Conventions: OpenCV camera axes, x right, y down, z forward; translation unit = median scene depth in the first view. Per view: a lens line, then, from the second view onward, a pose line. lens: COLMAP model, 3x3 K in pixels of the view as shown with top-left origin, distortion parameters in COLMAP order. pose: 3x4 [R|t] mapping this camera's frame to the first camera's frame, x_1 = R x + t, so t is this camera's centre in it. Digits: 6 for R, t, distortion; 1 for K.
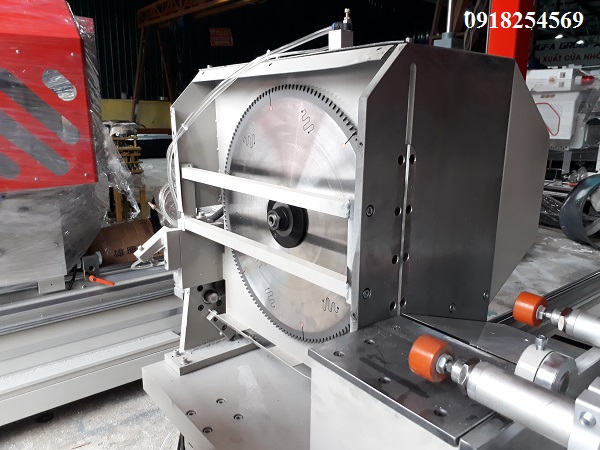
lens RADIAL K [[484.4, 0, 299.1], [0, 484.4, 226.2], [0, 0, 1]] dist [0.027174, -0.006951]
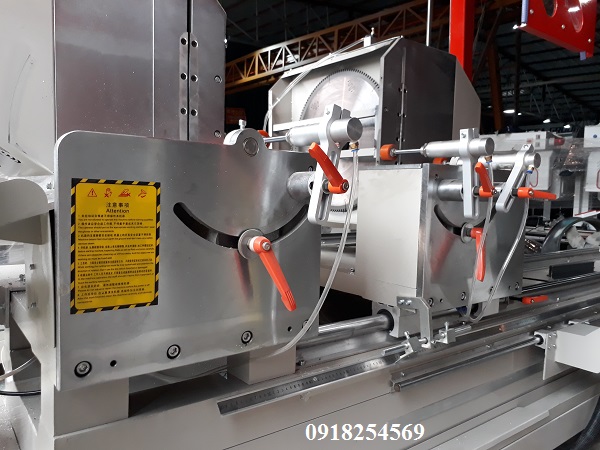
lens RADIAL K [[484.4, 0, 298.5], [0, 484.4, 229.5], [0, 0, 1]] dist [0.027174, -0.006951]
pose [[0.999843, 0.016223, -0.007124, -0.093600], [-0.017129, 0.987871, -0.154329, 0.358017], [0.004534, 0.154427, 0.987994, -0.454629]]
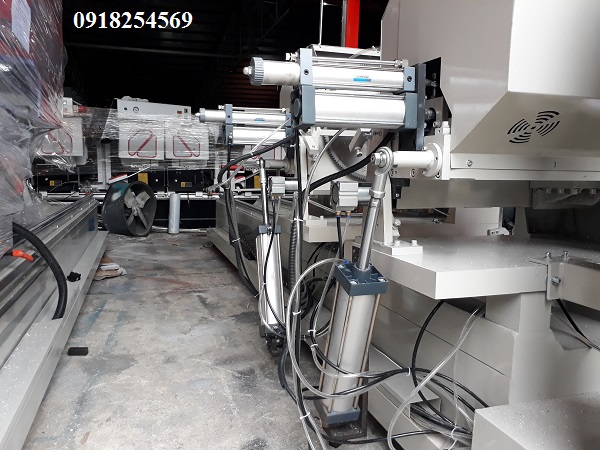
lens RADIAL K [[484.4, 0, 300.1], [0, 484.4, 226.0], [0, 0, 1]] dist [0.027174, -0.006951]
pose [[0.344600, -0.109447, 0.932348, -1.331069], [0.211712, 0.976654, 0.036399, 0.197219], [-0.914565, 0.184847, 0.359726, 0.414527]]
